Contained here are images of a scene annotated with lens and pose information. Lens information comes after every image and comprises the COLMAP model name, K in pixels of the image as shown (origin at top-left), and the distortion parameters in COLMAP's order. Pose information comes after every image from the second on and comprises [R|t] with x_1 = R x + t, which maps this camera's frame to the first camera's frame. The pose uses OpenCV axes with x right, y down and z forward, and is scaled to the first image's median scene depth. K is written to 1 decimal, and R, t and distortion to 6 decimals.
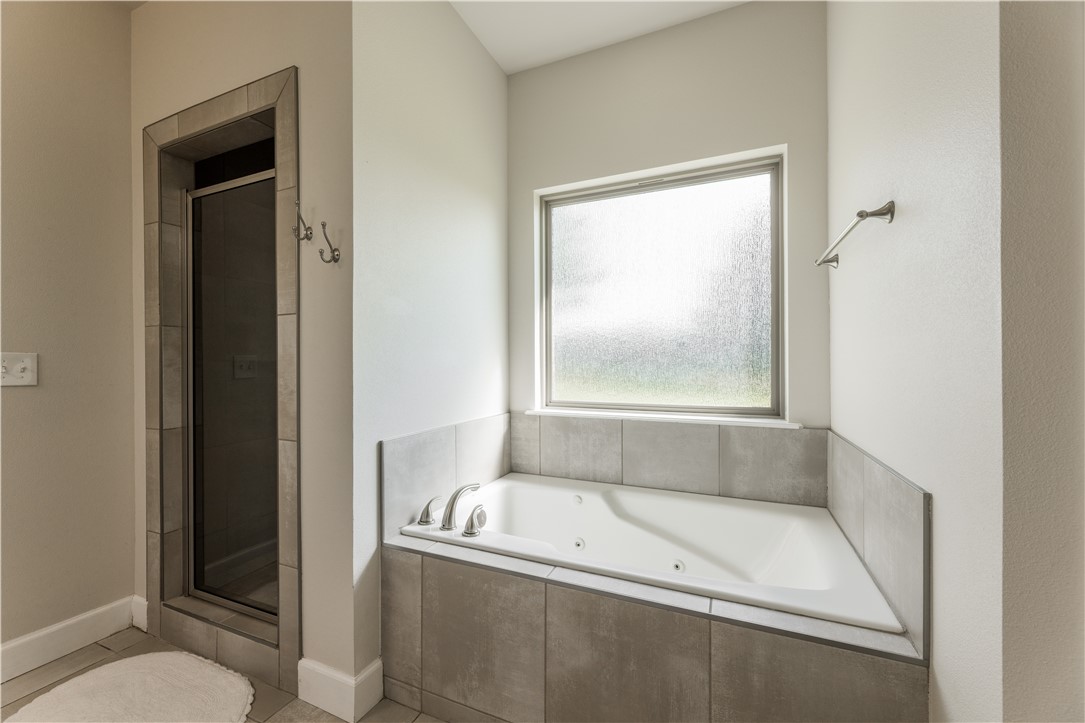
lens RADIAL K [[436.6, 0, 539.0], [0, 436.6, 362.2], [0, 0, 1]] dist [-0.001446, 0.000544]
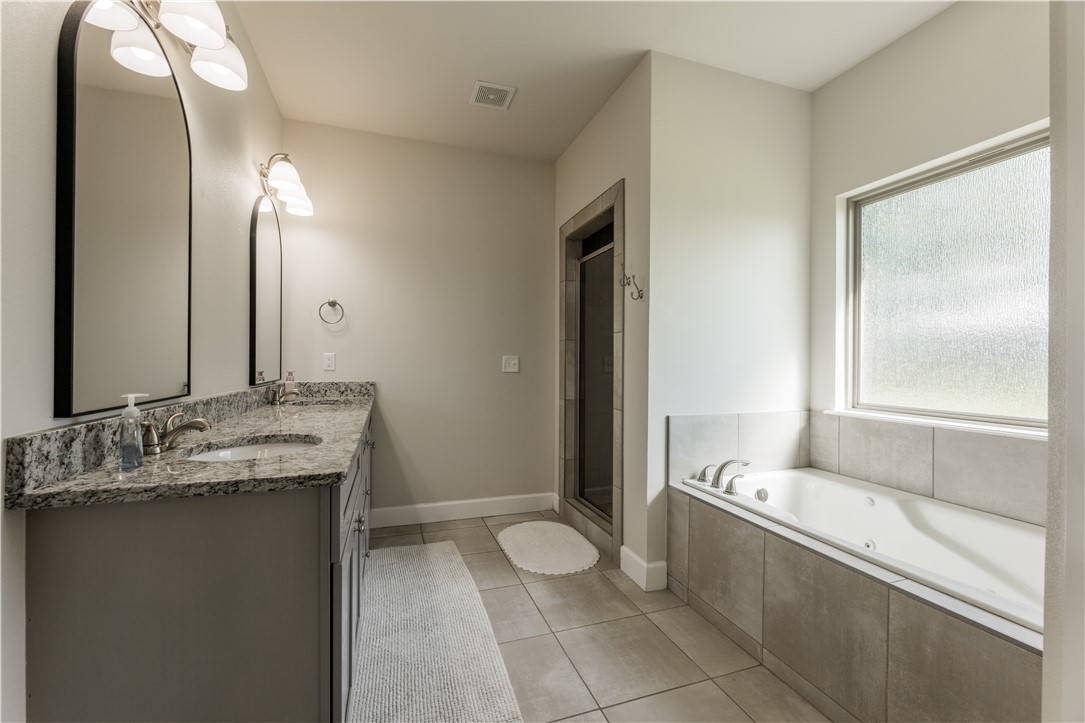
lens RADIAL K [[450.0, 0, 542.5], [0, 450.0, 361.5], [0, 0, 1]] dist [-0.001565, -0.000016]
pose [[0.683286, 0.008003, -0.730107, 0.428869], [-0.008659, 0.999958, 0.002857, -0.002916], [0.730100, 0.004370, 0.683327, -0.330478]]
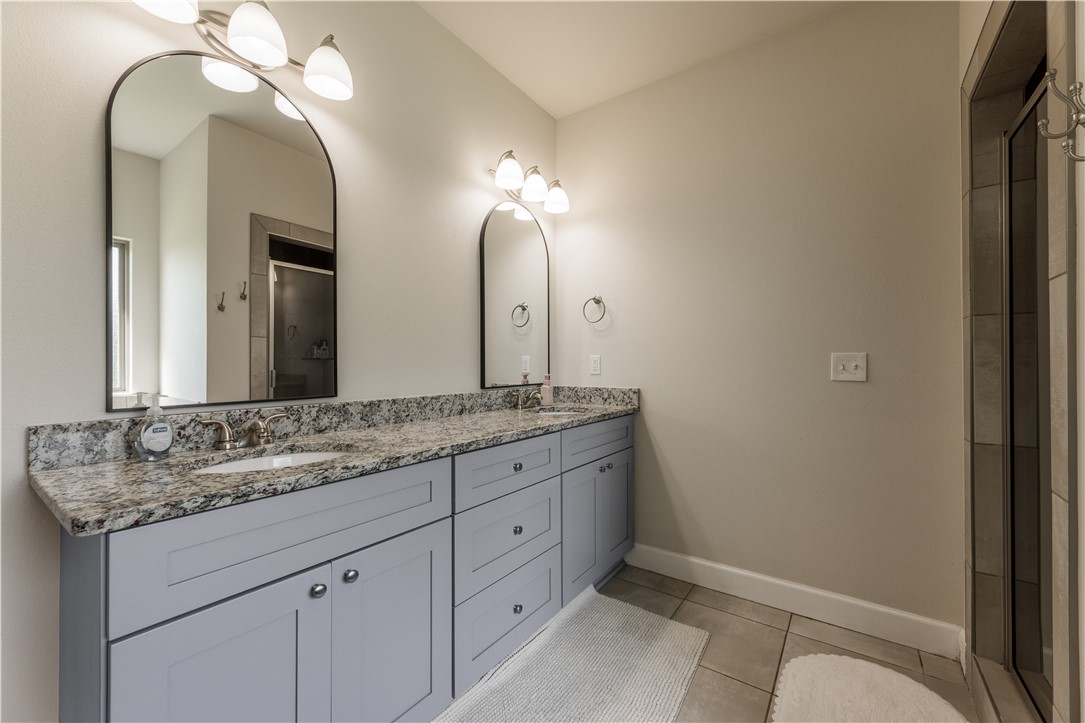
lens RADIAL K [[436.6, 0, 539.0], [0, 436.6, 362.2], [0, 0, 1]] dist [-0.001446, 0.000544]
pose [[-0.205245, -0.000397, -0.978710, 0.114494], [0.003644, 0.999993, -0.001170, 0.001798], [0.978704, -0.003807, -0.205243, 0.415712]]
